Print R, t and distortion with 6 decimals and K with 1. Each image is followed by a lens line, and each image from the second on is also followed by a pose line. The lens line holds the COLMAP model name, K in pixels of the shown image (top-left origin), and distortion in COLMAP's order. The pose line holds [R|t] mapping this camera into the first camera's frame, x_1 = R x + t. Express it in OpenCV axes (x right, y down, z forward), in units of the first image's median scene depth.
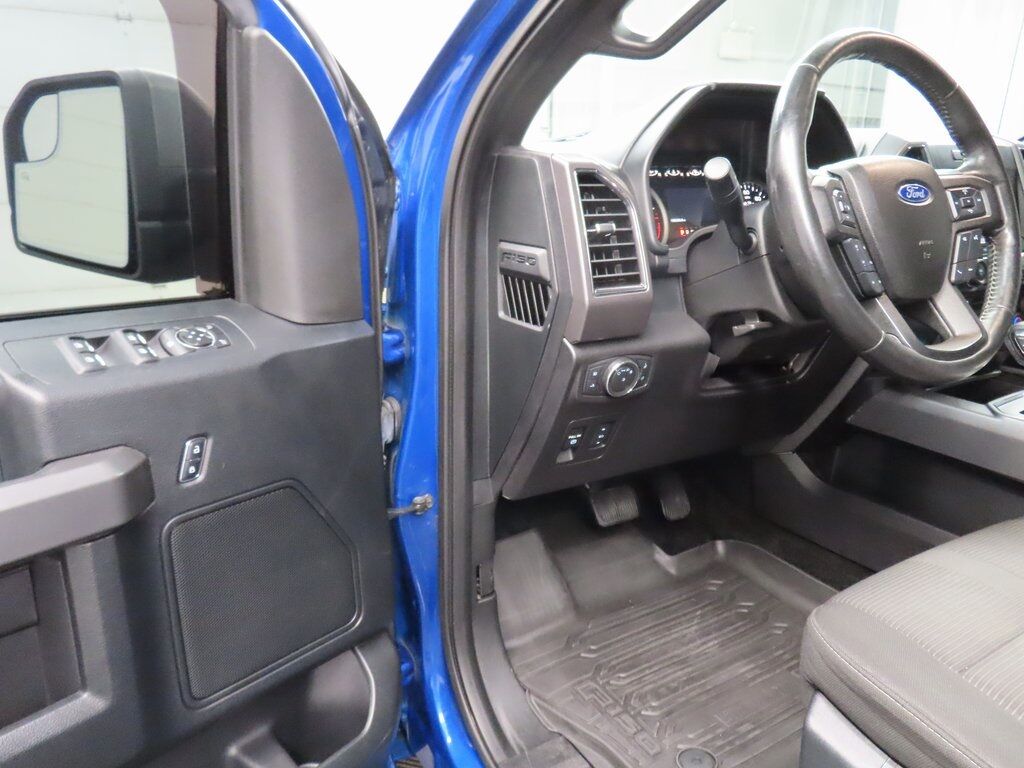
lens RADIAL K [[737.2, 0, 507.3], [0, 737.2, 385.9], [0, 0, 1]] dist [-0.000826, -0.000913]
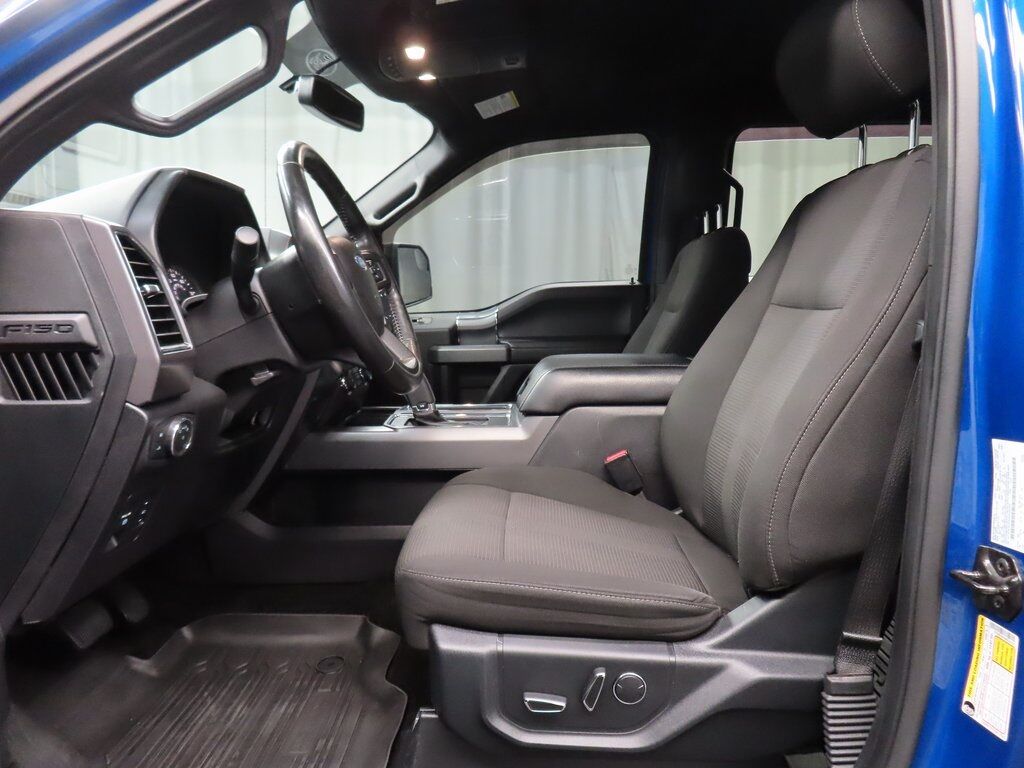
lens RADIAL K [[737.2, 0, 507.3], [0, 737.2, 385.9], [0, 0, 1]] dist [-0.000826, -0.000913]
pose [[0.538392, -0.117779, 0.834423, -0.410012], [0.256889, 0.965994, -0.029402, 0.062531], [-0.802585, 0.230183, 0.550340, 0.067429]]
